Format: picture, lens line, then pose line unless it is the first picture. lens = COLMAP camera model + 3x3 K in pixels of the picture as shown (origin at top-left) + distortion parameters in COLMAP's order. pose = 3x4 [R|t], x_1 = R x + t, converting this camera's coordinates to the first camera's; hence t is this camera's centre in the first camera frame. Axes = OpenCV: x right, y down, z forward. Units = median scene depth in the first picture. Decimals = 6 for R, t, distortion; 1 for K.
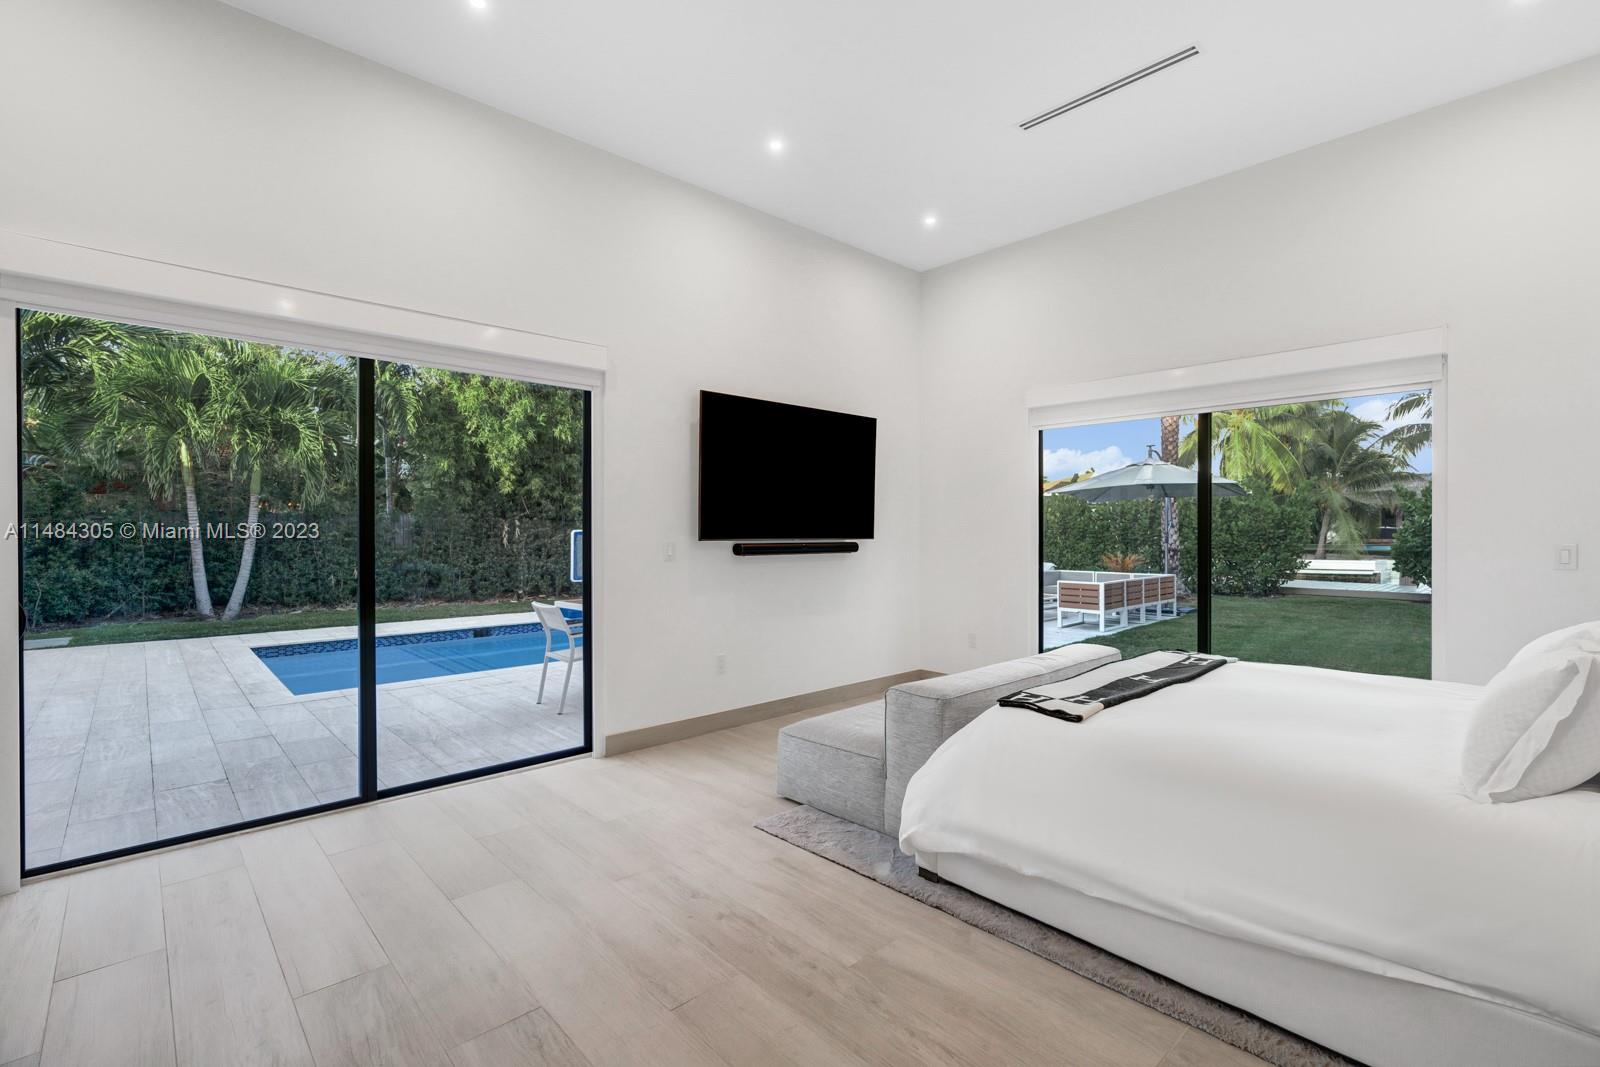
lens RADIAL K [[731.2, 0, 800.5], [0, 731.2, 529.4], [0, 0, 1]] dist [0.000482, 0.003008]
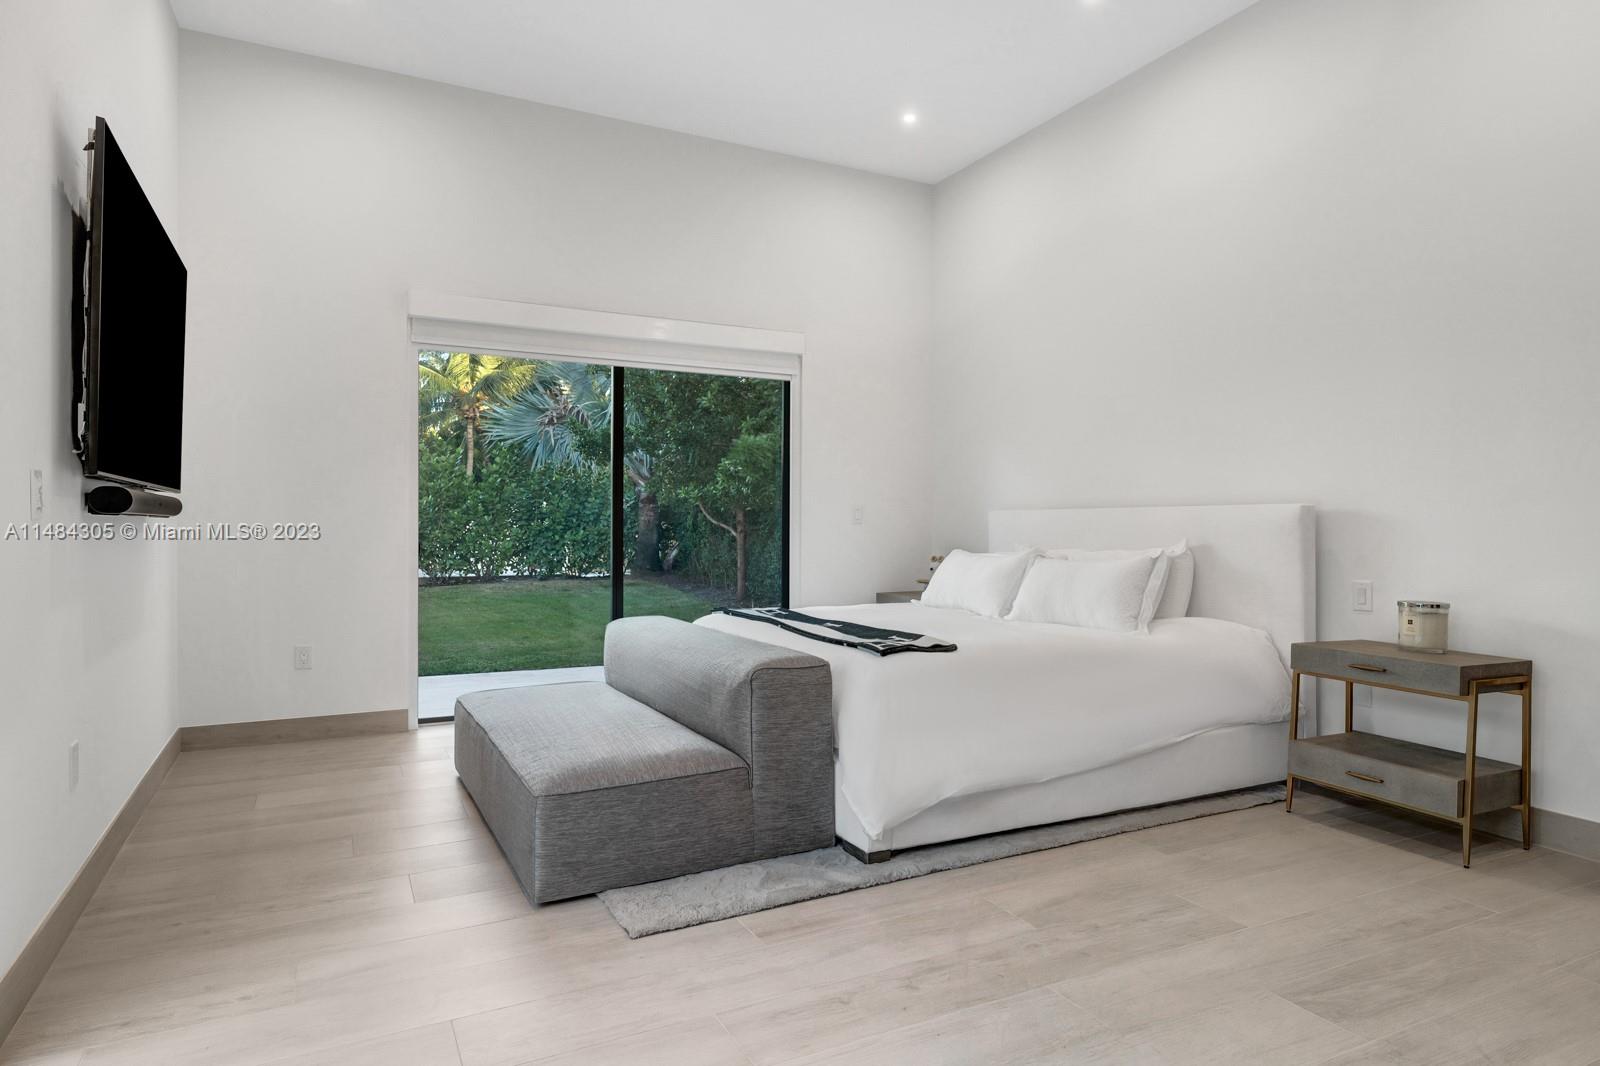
lens RADIAL K [[930.2, 0, 799.8], [0, 930.2, 532.5], [0, 0, 1]] dist [0.004906, 0.000199]
pose [[0.265677, -0.006439, 0.964041, -0.936723], [-0.006594, 0.999942, 0.008496, 0.071262], [-0.964040, -0.008614, 0.265619, 0.800012]]
